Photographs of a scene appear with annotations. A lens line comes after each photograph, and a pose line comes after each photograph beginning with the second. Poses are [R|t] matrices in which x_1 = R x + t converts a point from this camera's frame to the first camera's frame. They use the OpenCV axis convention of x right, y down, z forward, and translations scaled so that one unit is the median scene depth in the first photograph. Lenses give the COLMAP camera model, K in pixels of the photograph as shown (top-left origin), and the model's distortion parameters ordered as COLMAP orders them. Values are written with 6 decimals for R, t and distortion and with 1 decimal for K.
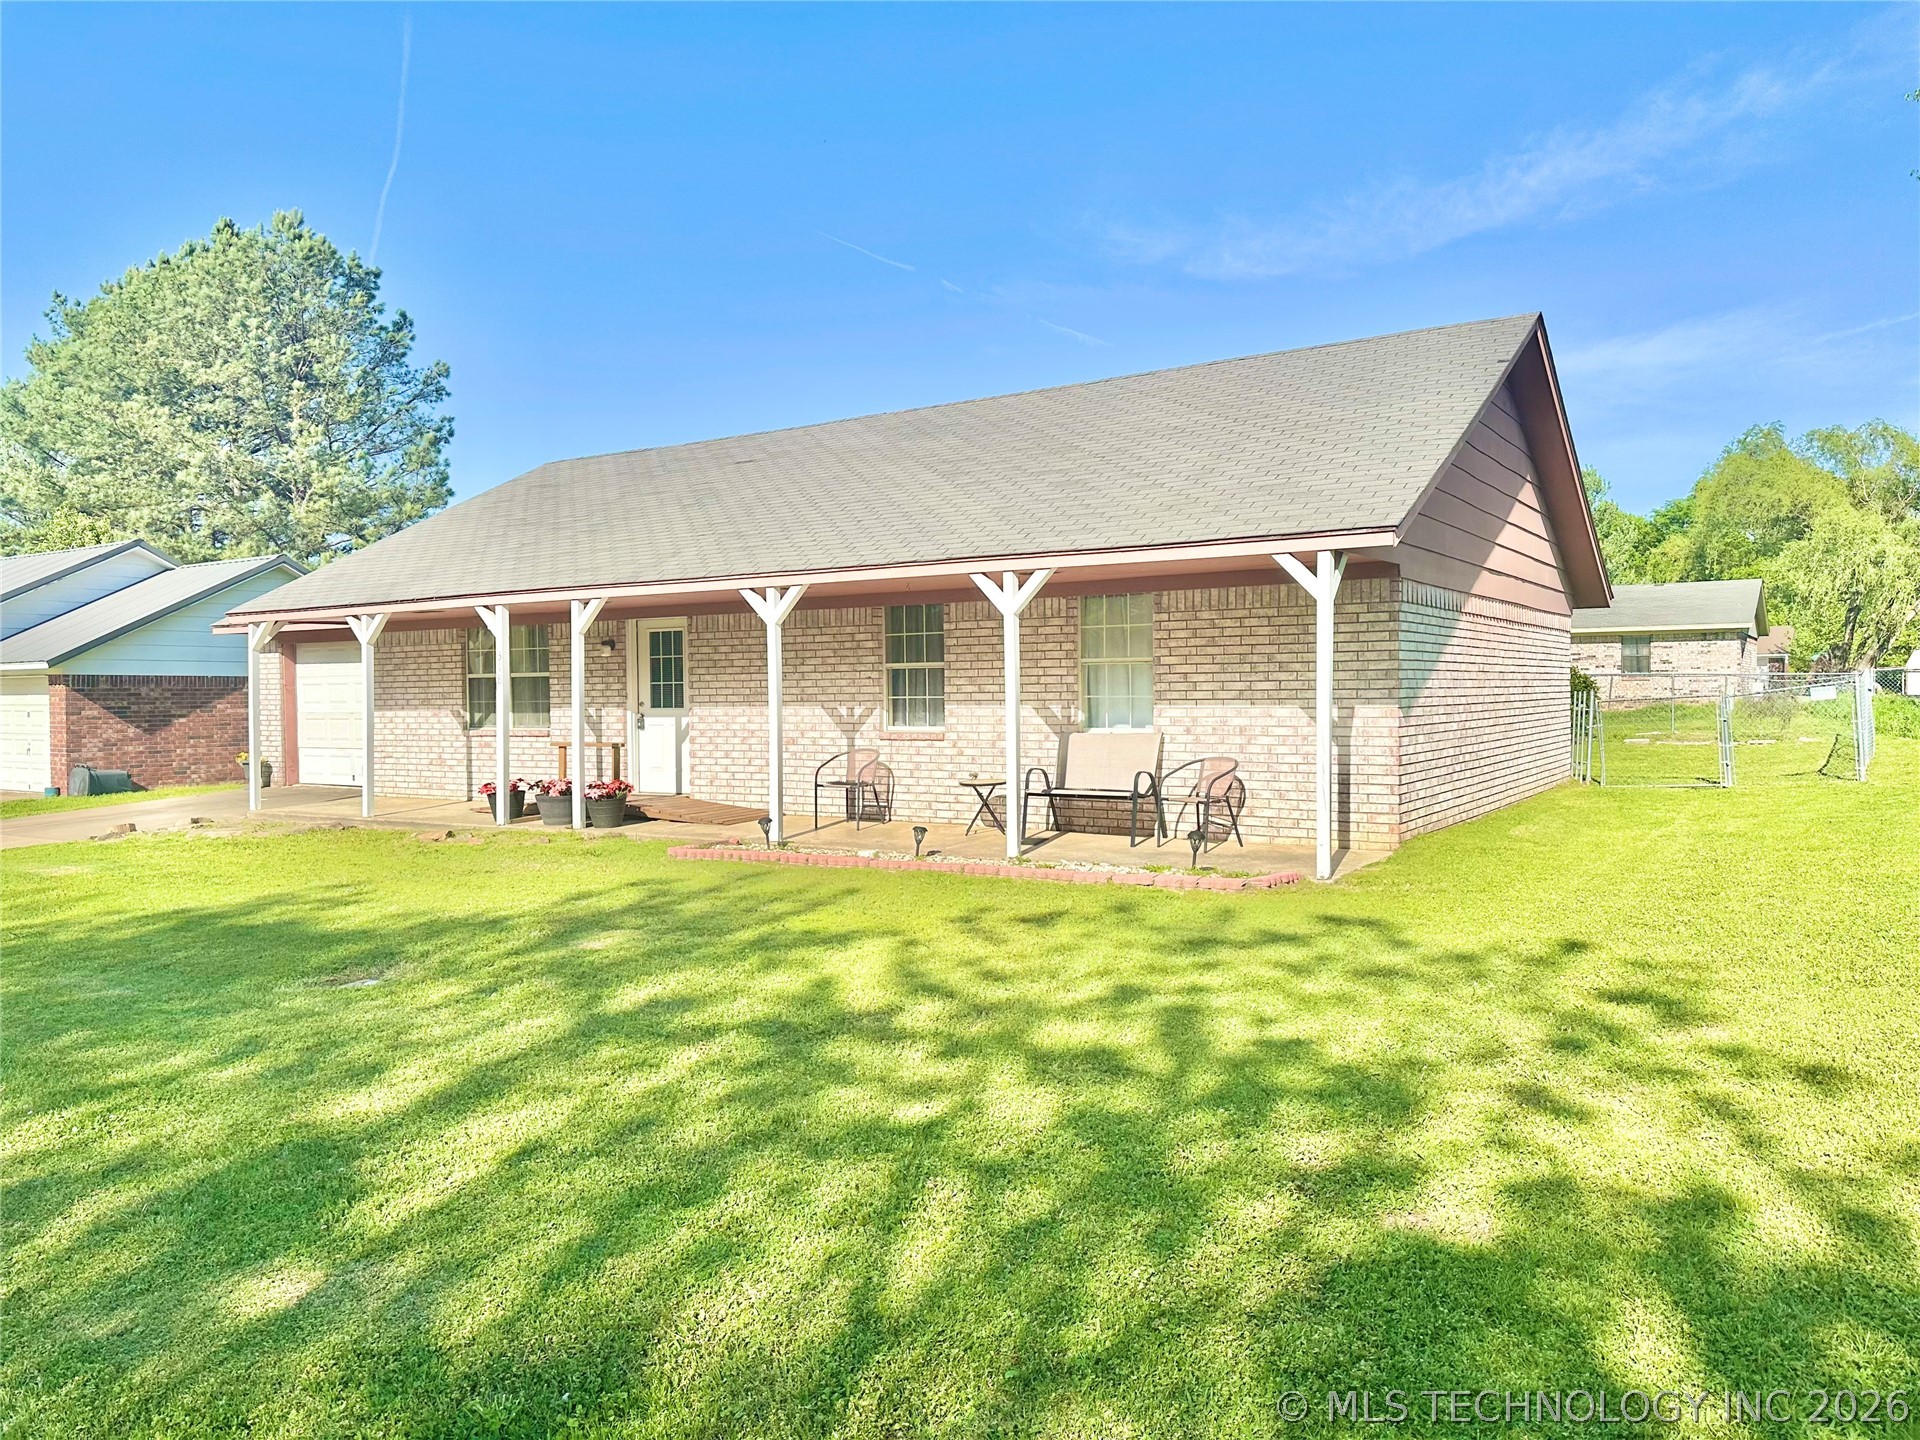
lens RADIAL K [[1349.5, 0, 960.0], [0, 1349.5, 720.0], [0, 0, 1]] dist [0.082605, 0.000296]
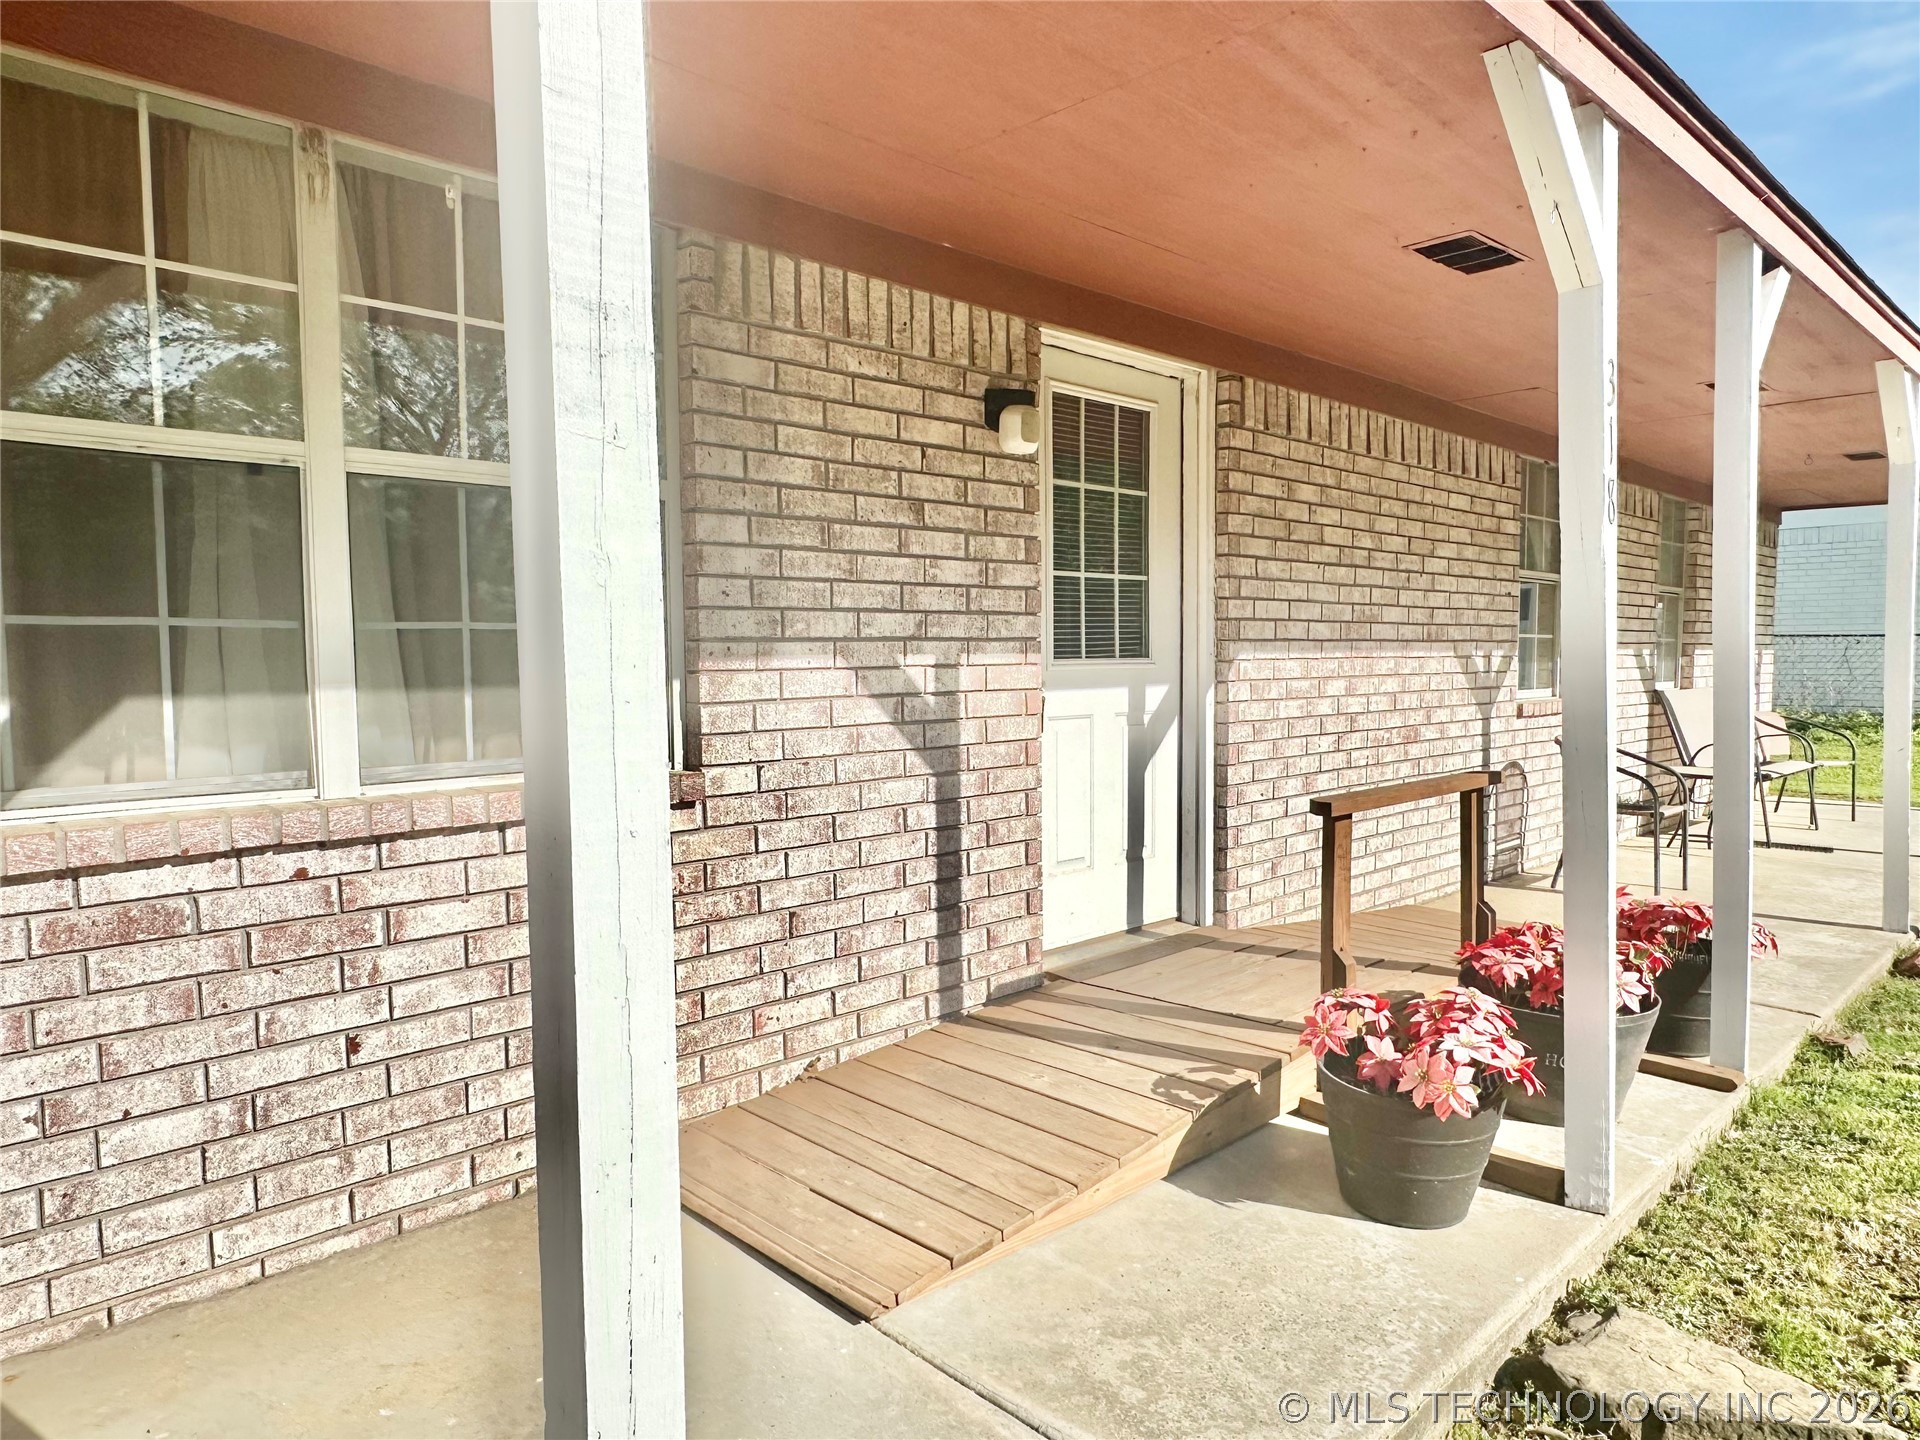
lens RADIAL K [[1240.4, 0, 960.0], [0, 1240.4, 720.0], [0, 0, 1]] dist [0.004319, -0.000292]
pose [[0.224784, -0.040903, 0.973550, -0.494050], [0.025618, 0.999021, 0.036058, -0.005949], [-0.974072, 0.016835, 0.225612, 0.969180]]
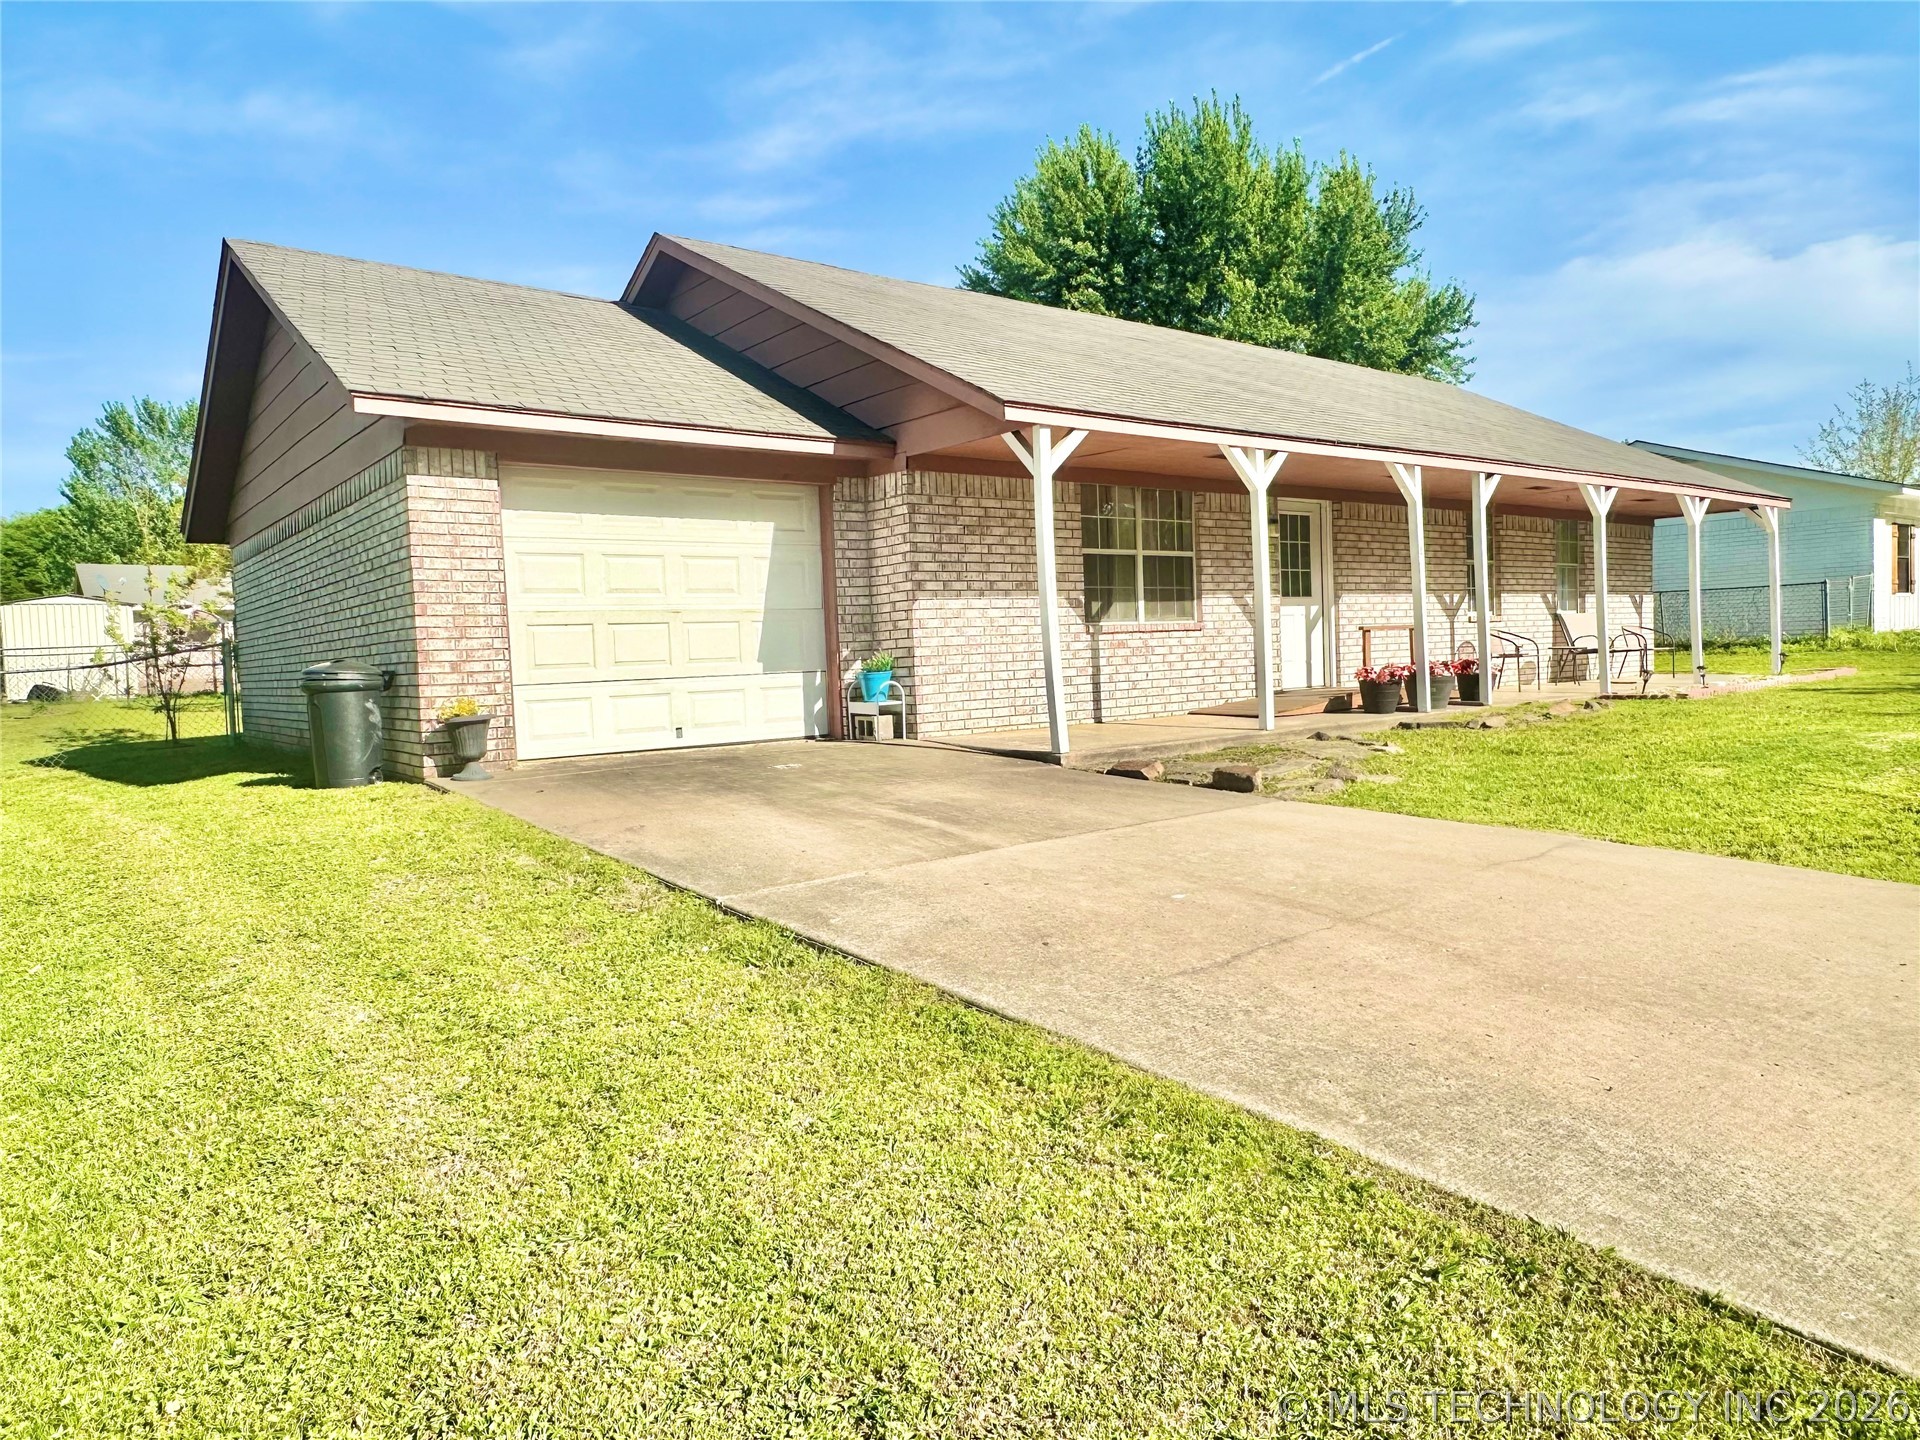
lens RADIAL K [[1240.4, 0, 960.0], [0, 1240.4, 720.0], [0, 0, 1]] dist [0.004319, -0.000292]
pose [[0.328444, -0.048181, 0.943294, -1.108870], [0.056991, 0.997889, 0.031126, 0.036313], [-0.942802, 0.043537, 0.330497, 0.939904]]
